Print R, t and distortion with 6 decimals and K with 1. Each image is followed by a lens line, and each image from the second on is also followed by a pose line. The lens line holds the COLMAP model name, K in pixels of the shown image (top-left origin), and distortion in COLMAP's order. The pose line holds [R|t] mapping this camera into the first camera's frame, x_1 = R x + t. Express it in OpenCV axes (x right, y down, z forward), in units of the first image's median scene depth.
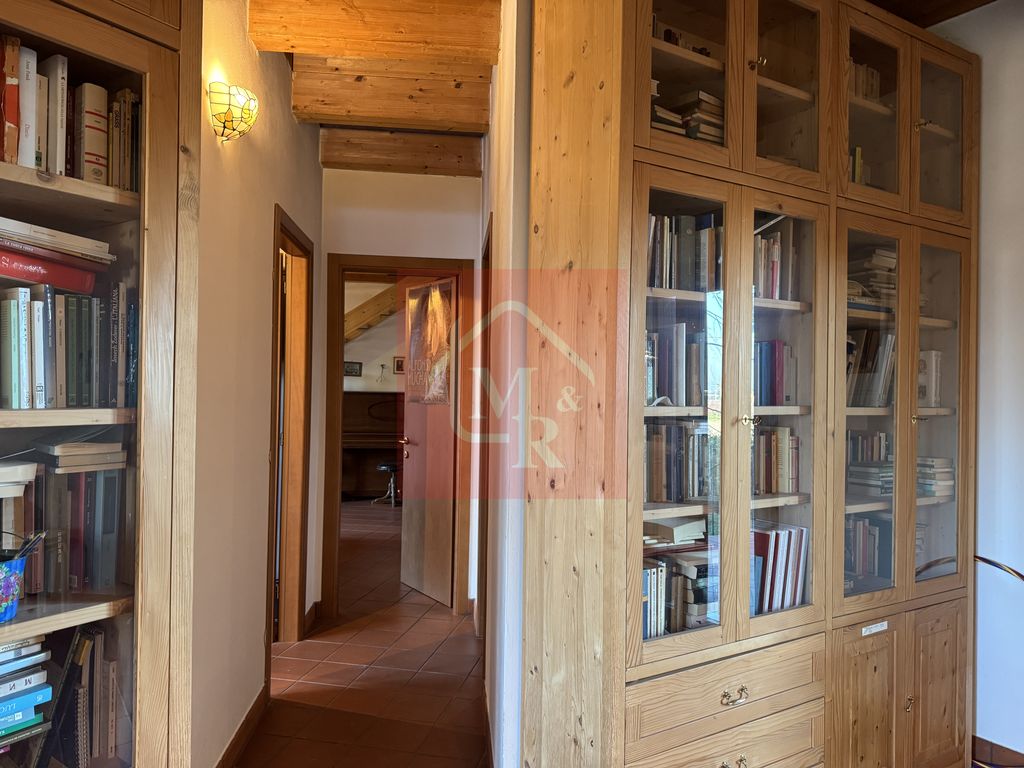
lens RADIAL K [[714.6, 0, 505.4], [0, 714.6, 379.9], [0, 0, 1]] dist [0.058233, -0.065308]
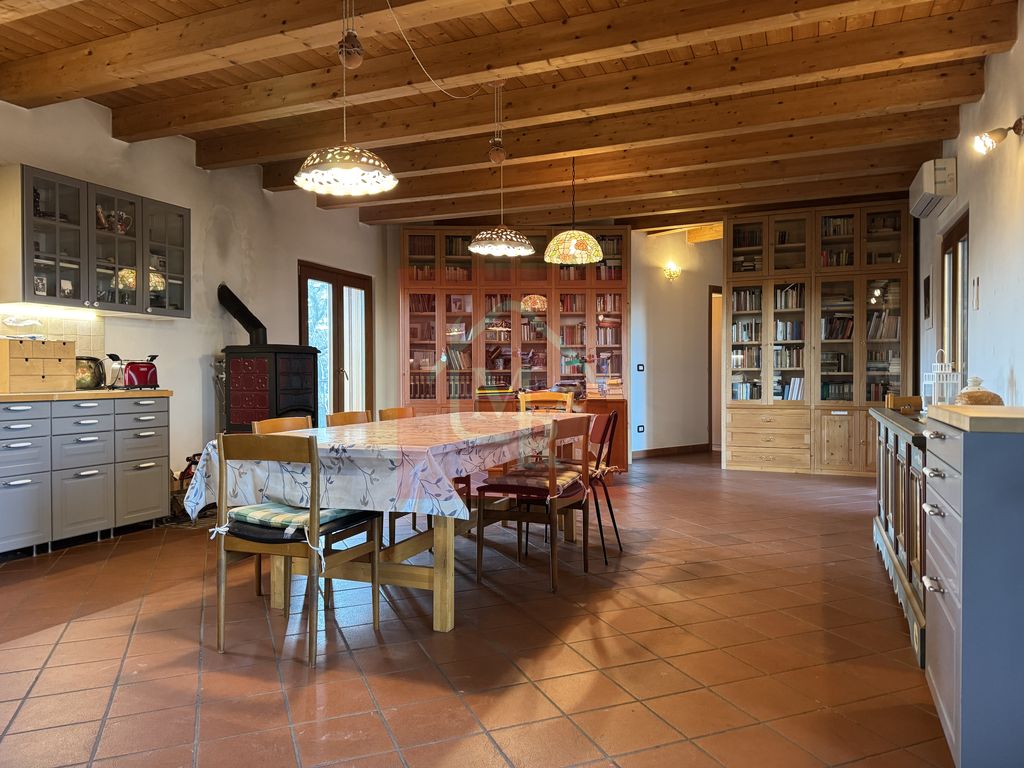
lens RADIAL K [[714.6, 0, 520.6], [0, 714.6, 383.0], [0, 0, 1]] dist [0.058233, -0.065308]
pose [[0.577924, -0.017630, -0.815900, 2.331962], [0.017142, 0.999808, -0.009462, 0.239960], [0.815910, -0.008518, 0.578115, -1.927071]]
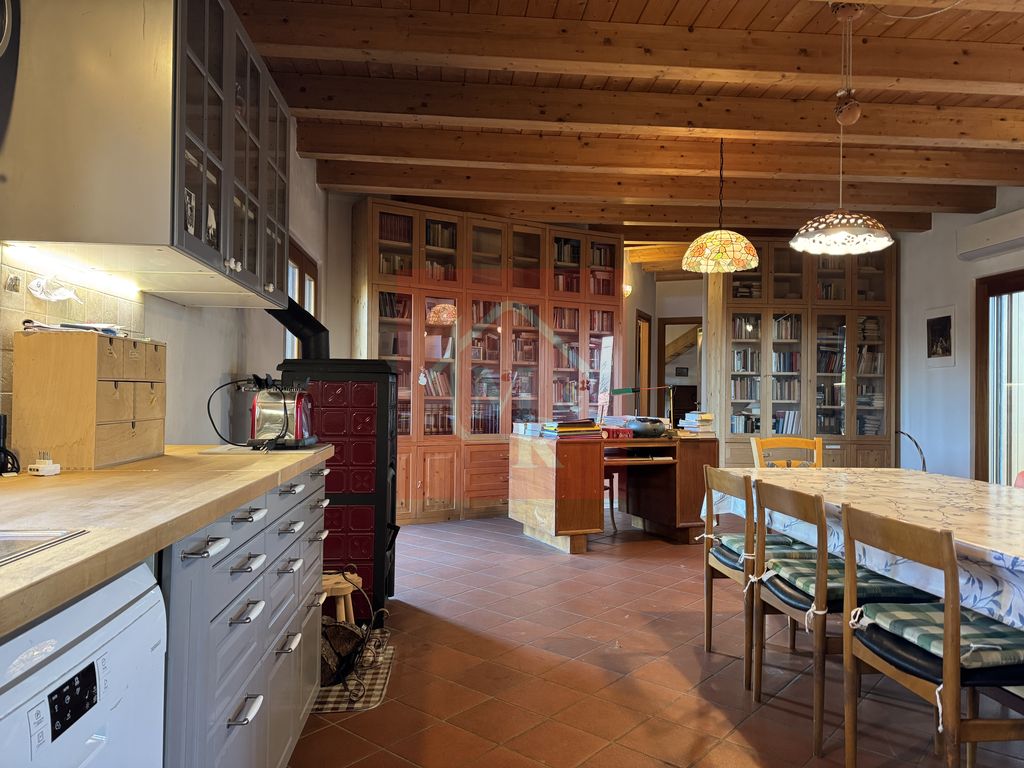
lens RADIAL K [[714.6, 0, 517.6], [0, 714.6, 380.7], [0, 0, 1]] dist [0.058233, -0.065308]
pose [[0.889820, -0.021720, -0.455795, 0.760283], [0.008327, 0.999473, -0.031373, 0.162952], [0.456236, 0.024121, 0.889532, -2.389219]]
